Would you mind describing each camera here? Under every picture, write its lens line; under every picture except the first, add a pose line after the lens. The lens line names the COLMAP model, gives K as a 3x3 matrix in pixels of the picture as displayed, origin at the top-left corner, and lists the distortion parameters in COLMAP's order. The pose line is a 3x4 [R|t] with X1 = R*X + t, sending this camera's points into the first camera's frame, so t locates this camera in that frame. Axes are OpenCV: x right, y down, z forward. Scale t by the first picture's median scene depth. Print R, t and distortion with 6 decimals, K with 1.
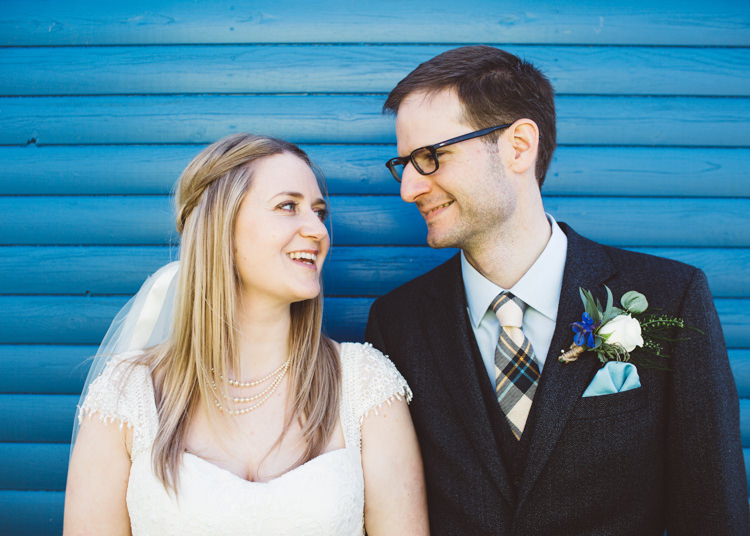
lens RADIAL K [[930.4, 0, 375.0], [0, 930.4, 268.0], [0, 0, 1]] dist [-0.136523, -0.003046]
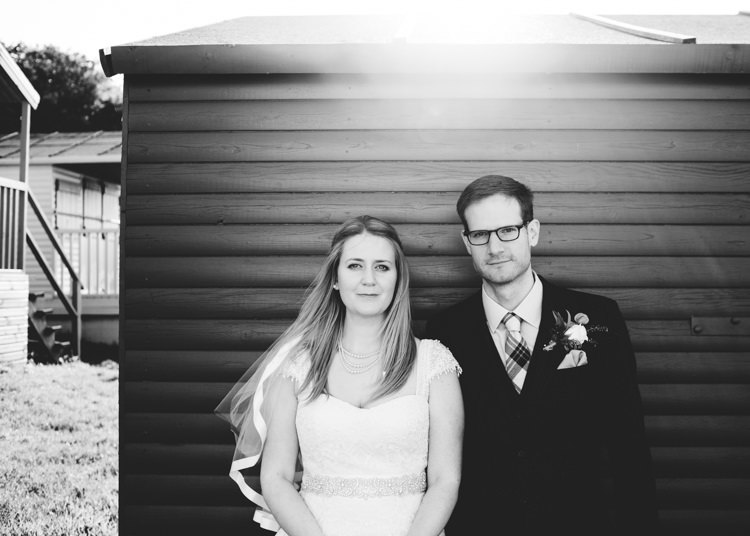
lens RADIAL K [[930.4, 0, 375.0], [0, 930.4, 268.0], [0, 0, 1]] dist [-0.136523, -0.003046]
pose [[0.998774, -0.004166, -0.049318, -0.036920], [0.002218, 0.999217, -0.039490, 0.008394], [0.049444, 0.039333, 0.998002, -0.800293]]
